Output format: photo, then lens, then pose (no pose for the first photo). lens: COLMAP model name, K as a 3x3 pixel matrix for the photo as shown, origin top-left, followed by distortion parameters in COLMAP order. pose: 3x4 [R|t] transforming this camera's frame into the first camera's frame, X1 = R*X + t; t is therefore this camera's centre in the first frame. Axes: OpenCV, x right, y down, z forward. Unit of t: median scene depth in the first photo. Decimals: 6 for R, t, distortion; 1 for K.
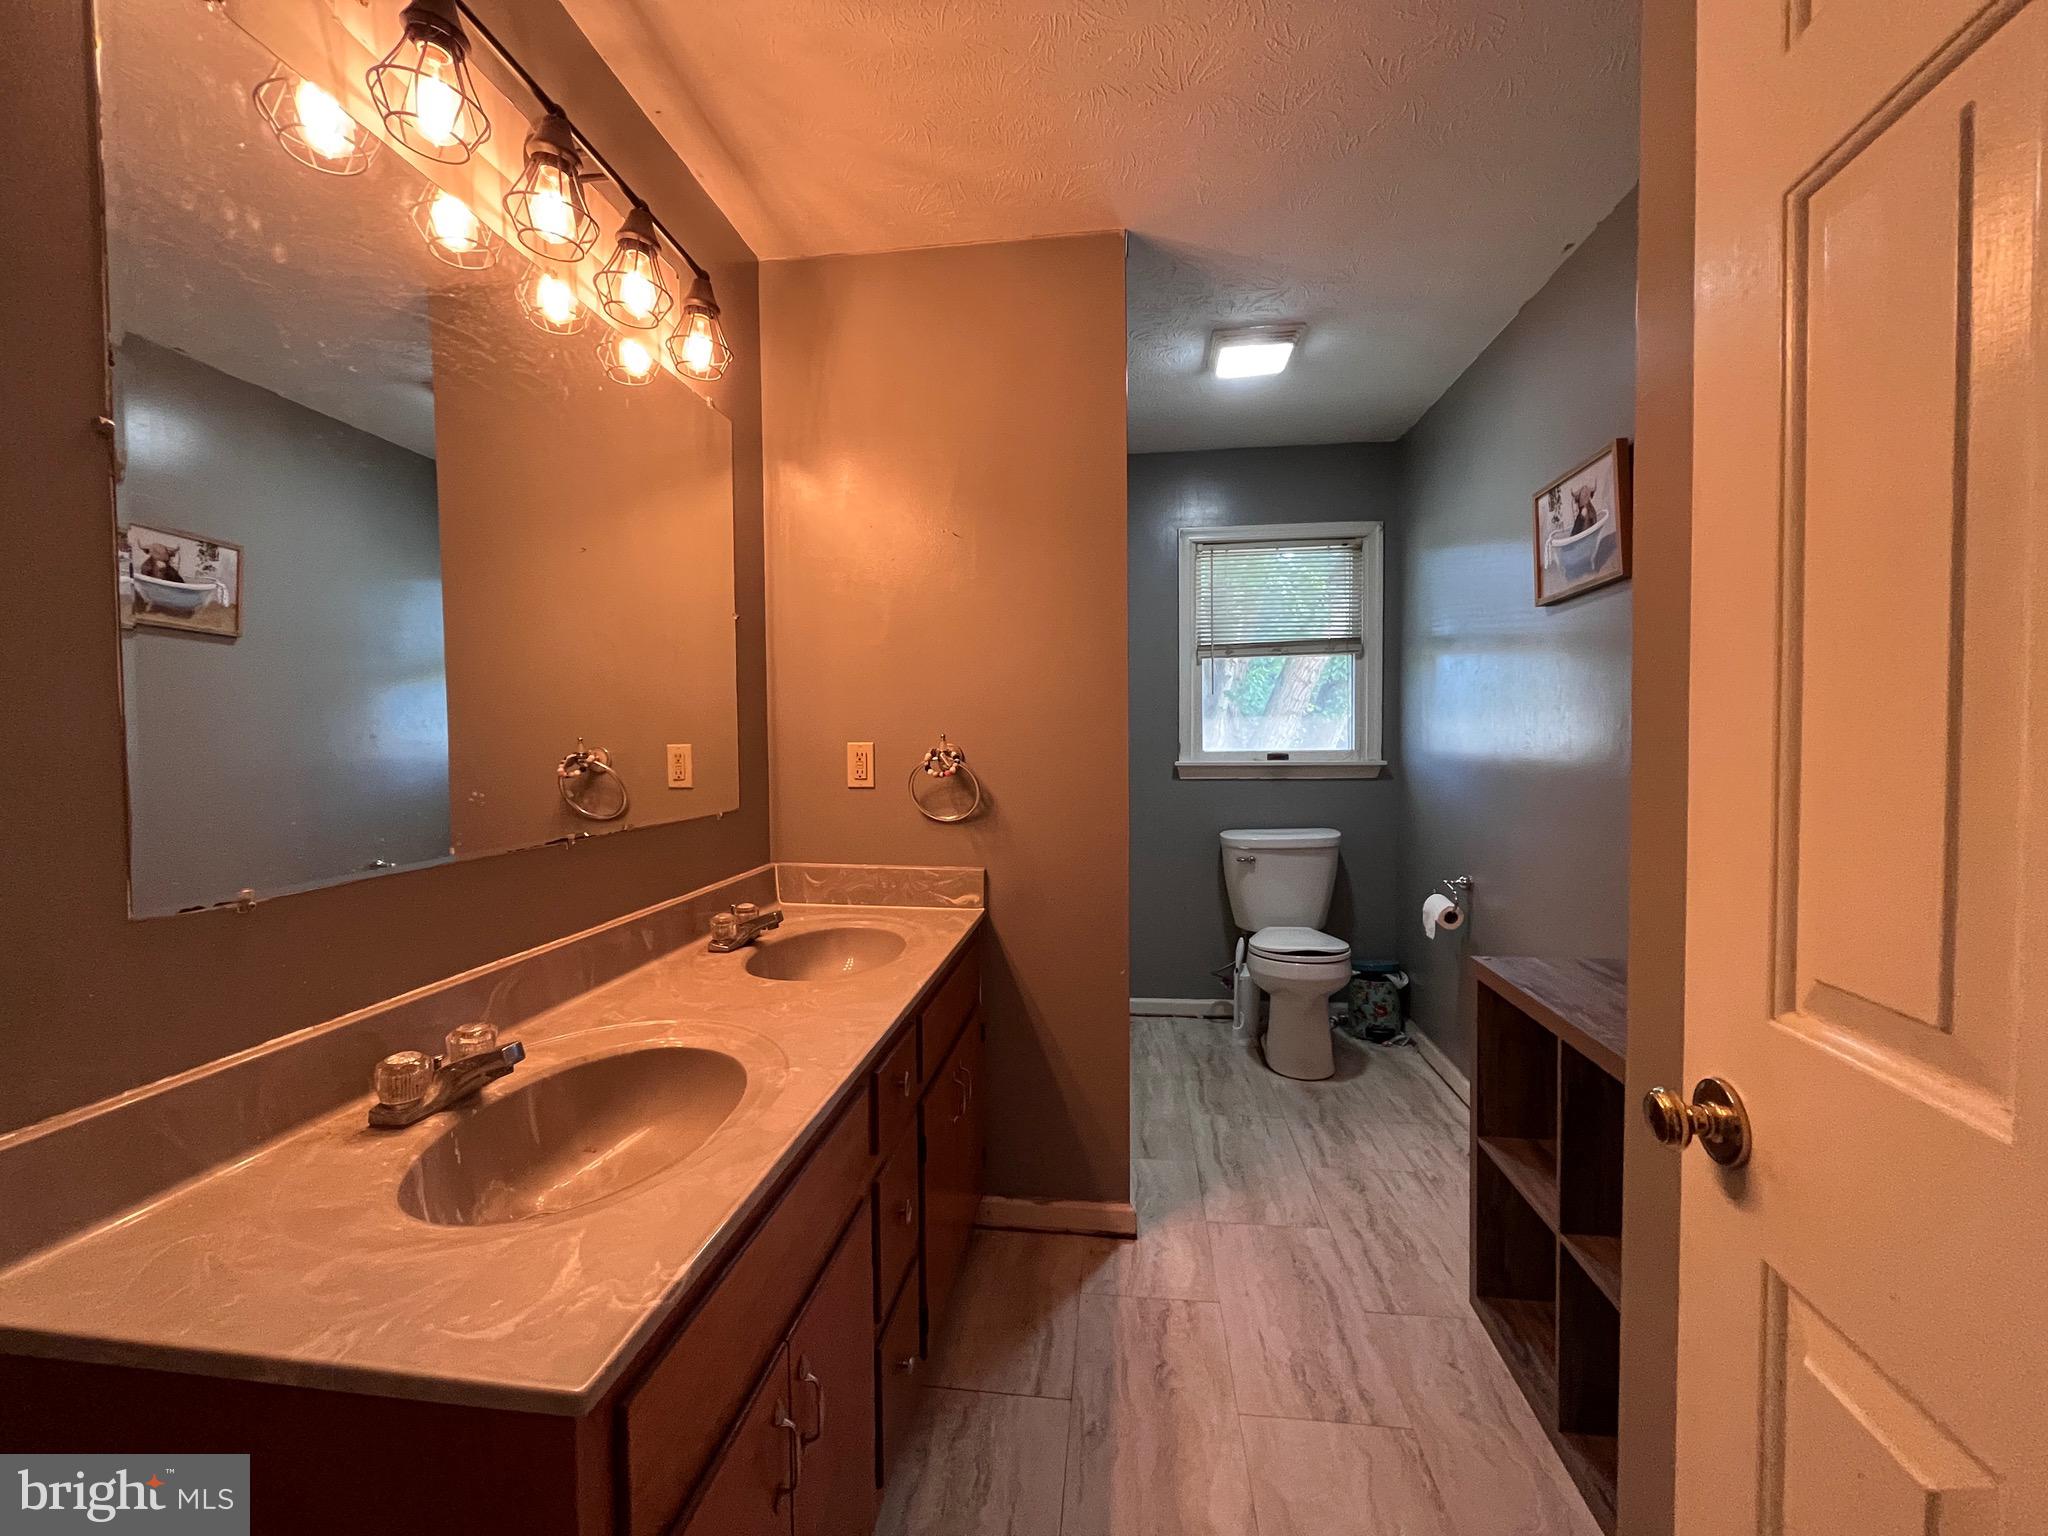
lens RADIAL K [[836.0, 0, 1023.5], [0, 836.0, 762.4], [0, 0, 1]] dist [-0.005576, 0.000489]
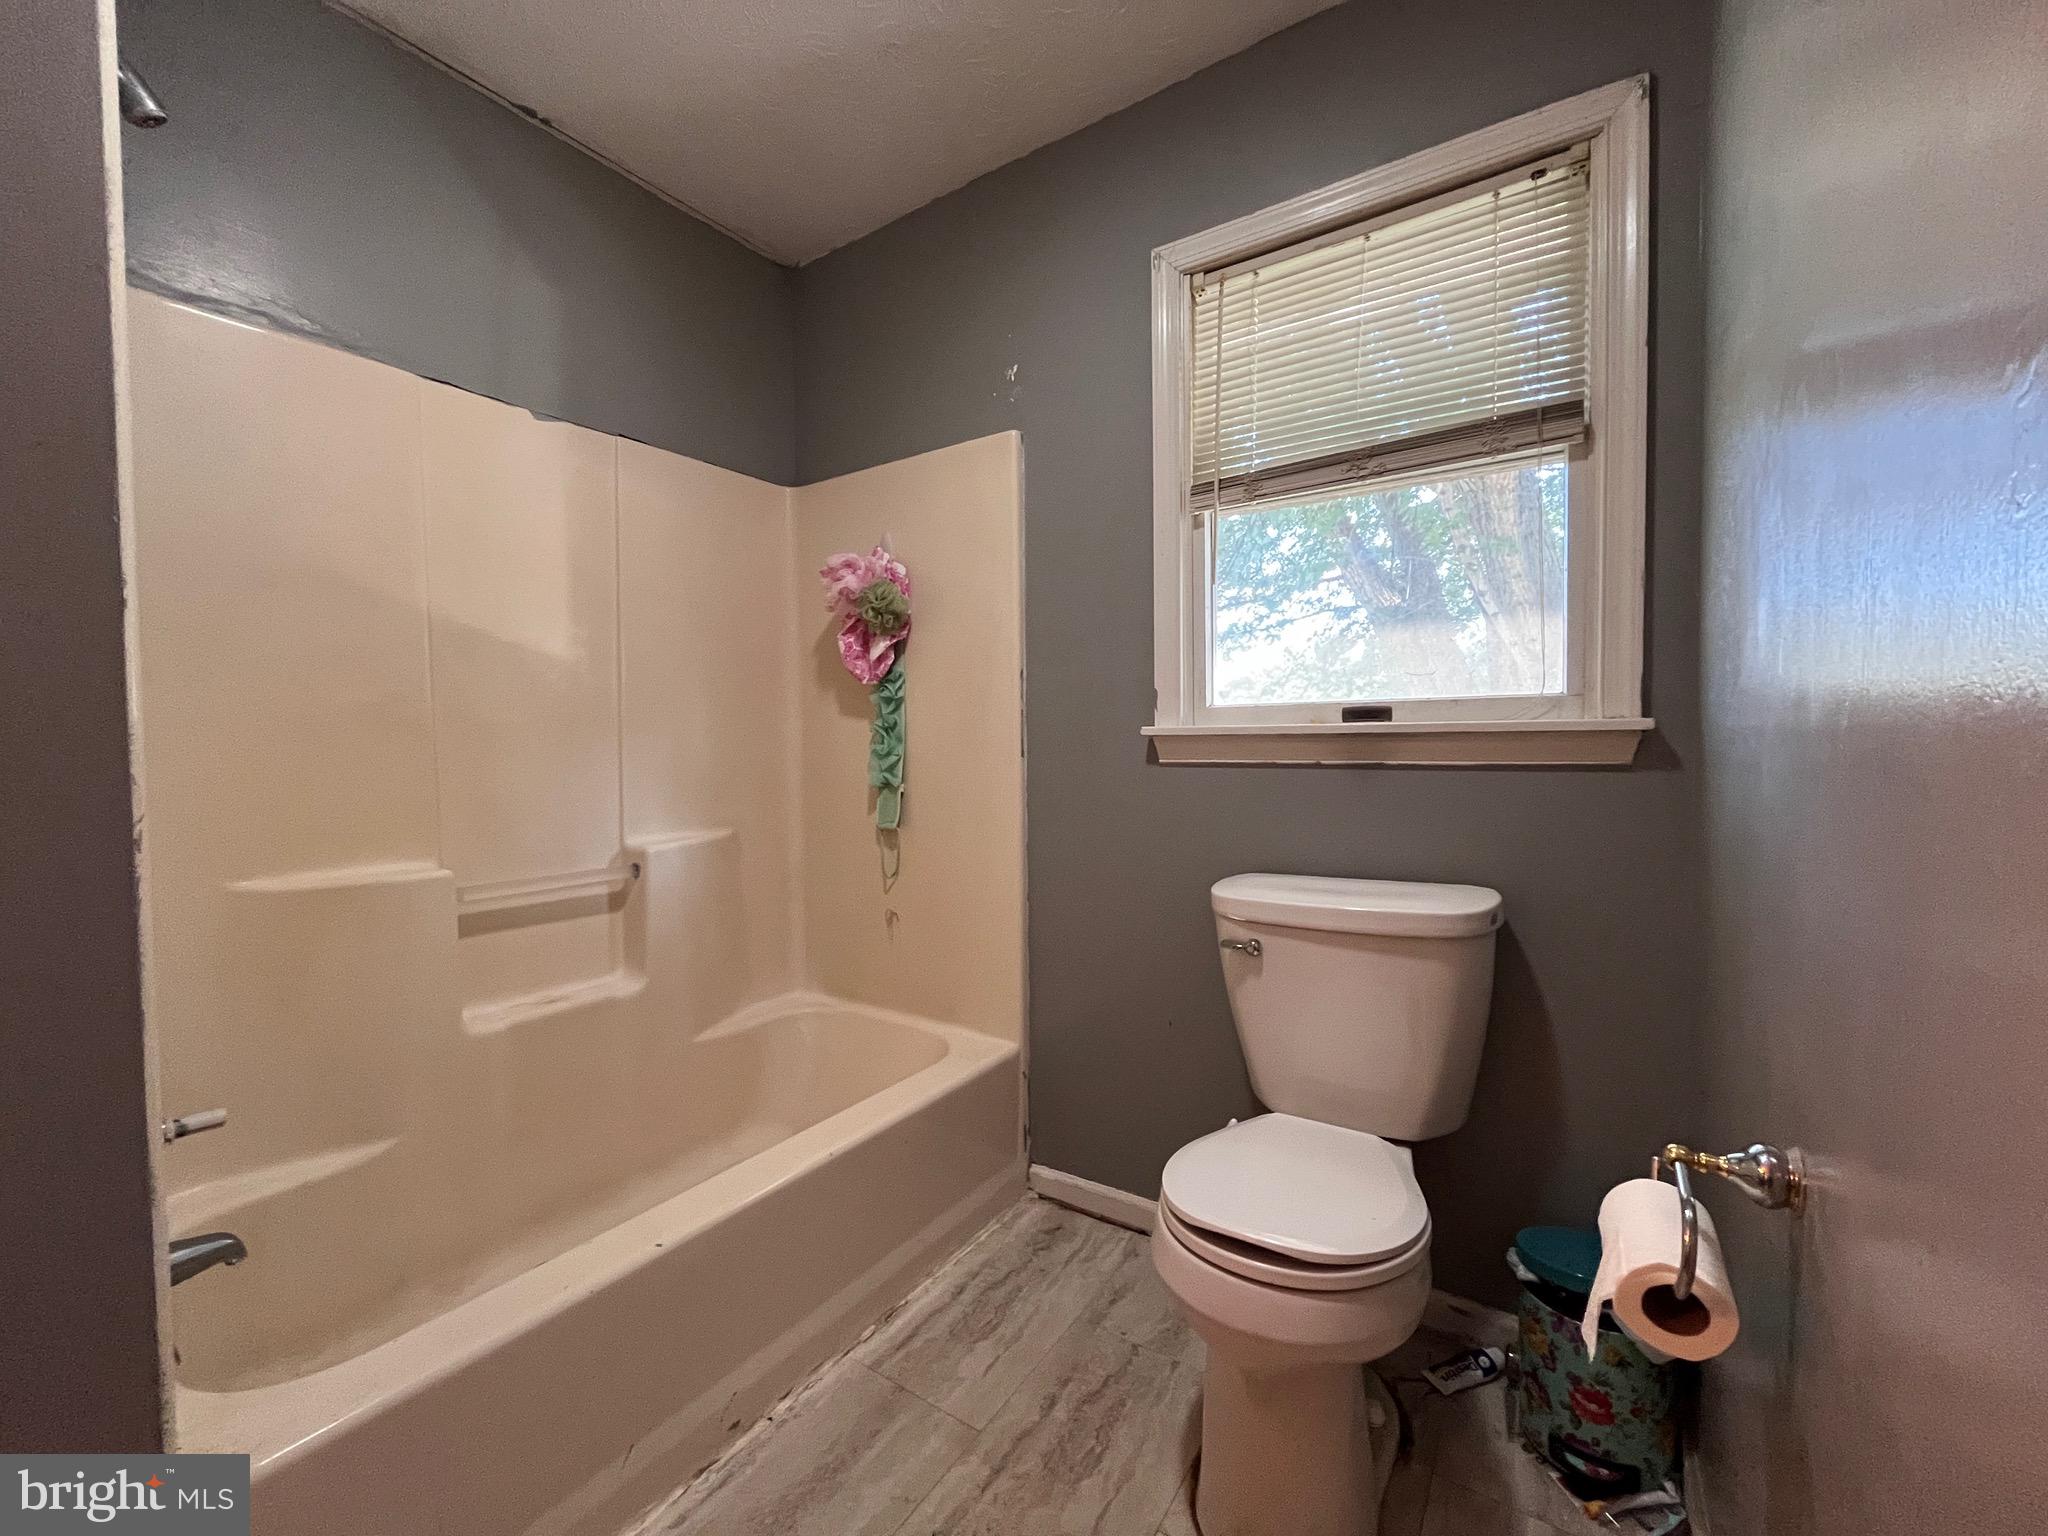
lens RADIAL K [[836.0, 0, 1022.6], [0, 836.0, 765.8], [0, 0, 1]] dist [-0.005576, 0.000489]
pose [[0.893643, 0.012916, -0.448593, 0.345838], [-0.012987, 0.999911, 0.002918, 0.022025], [0.448591, 0.003218, 0.893731, 0.536660]]
